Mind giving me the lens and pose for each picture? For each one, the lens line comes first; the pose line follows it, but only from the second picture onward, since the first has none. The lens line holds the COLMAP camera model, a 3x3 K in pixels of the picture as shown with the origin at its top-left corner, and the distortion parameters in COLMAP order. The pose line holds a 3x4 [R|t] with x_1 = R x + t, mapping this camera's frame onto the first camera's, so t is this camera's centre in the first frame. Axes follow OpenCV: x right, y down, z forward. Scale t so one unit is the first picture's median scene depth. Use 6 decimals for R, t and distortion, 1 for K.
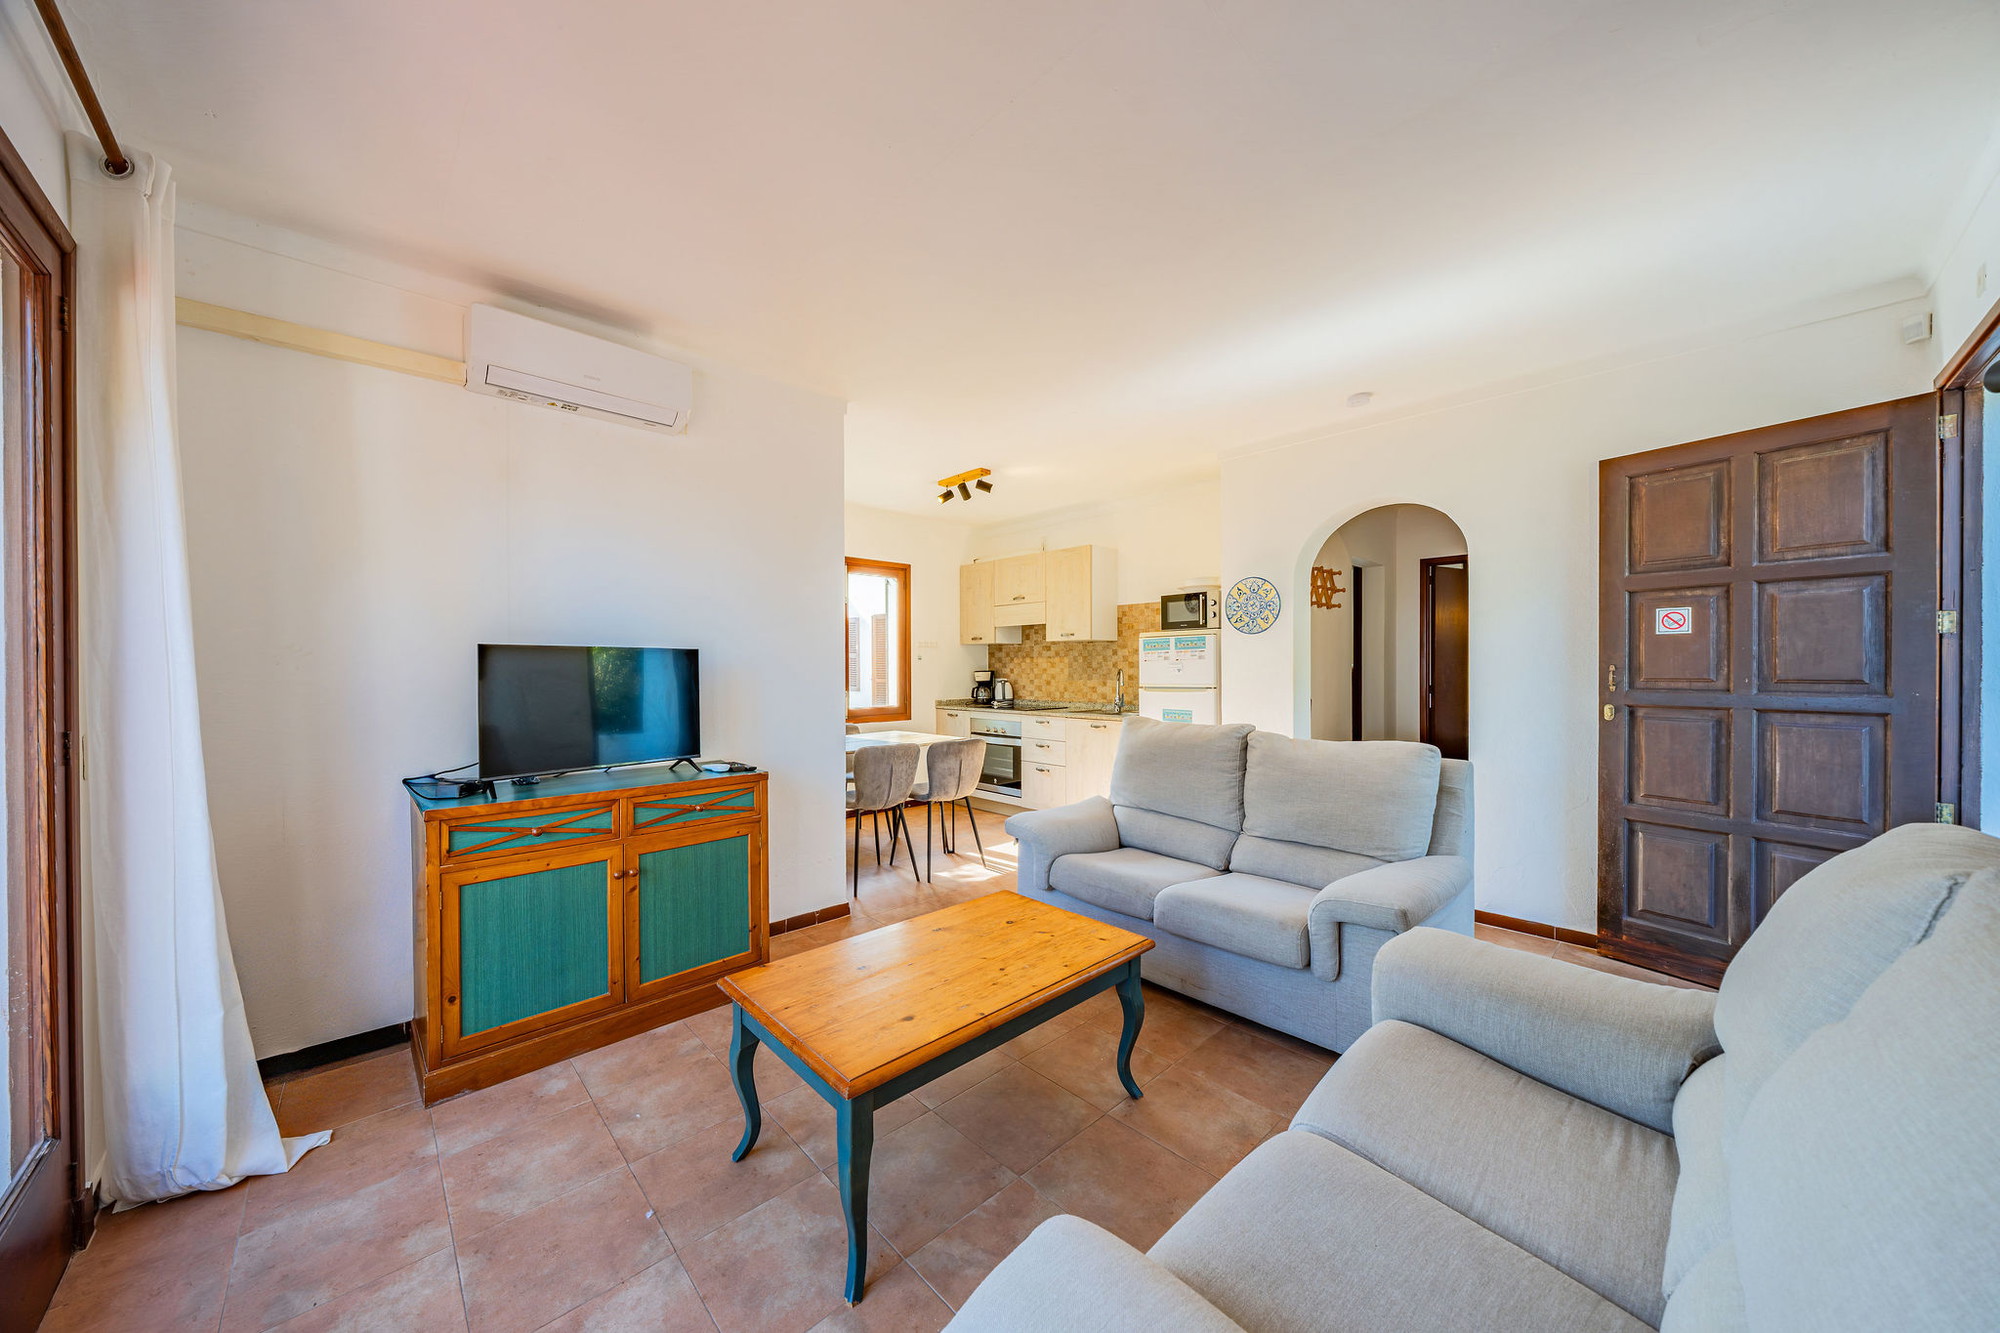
lens RADIAL K [[680.5, 0, 1002.9], [0, 680.5, 639.8], [0, 0, 1]] dist [0.000074, 0.000005]
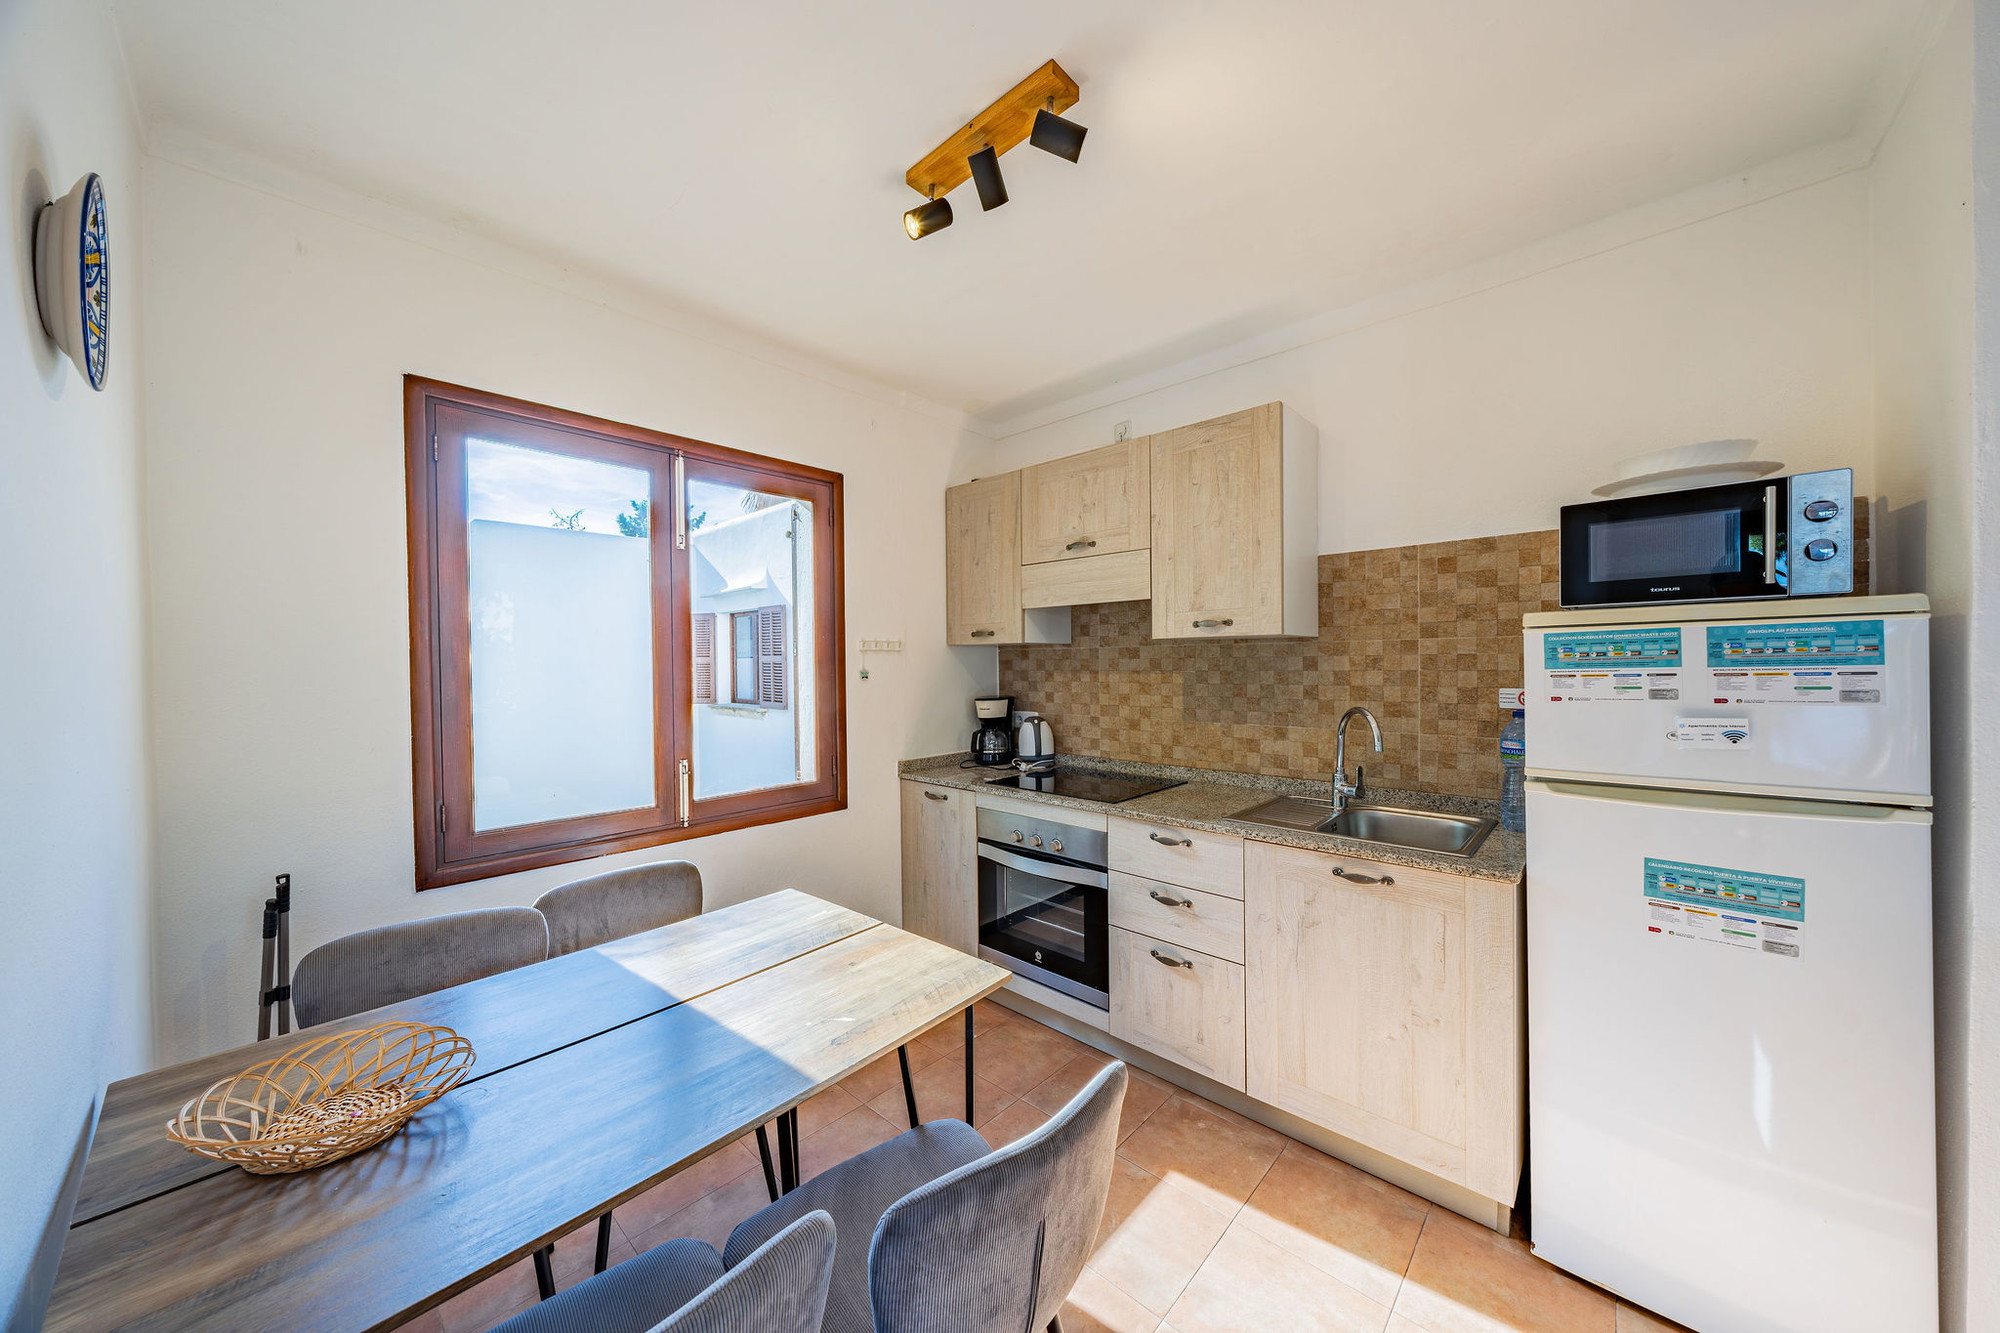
lens RADIAL K [[680.0, 0, 1000.0], [0, 680.0, 666.5], [0, 0, 1]] dist [0.000065, 0.000005]
pose [[0.998287, -0.005530, 0.058240, -0.057745], [0.002894, 0.998972, 0.045238, -0.000206], [-0.058430, -0.044992, 0.997277, 0.542205]]
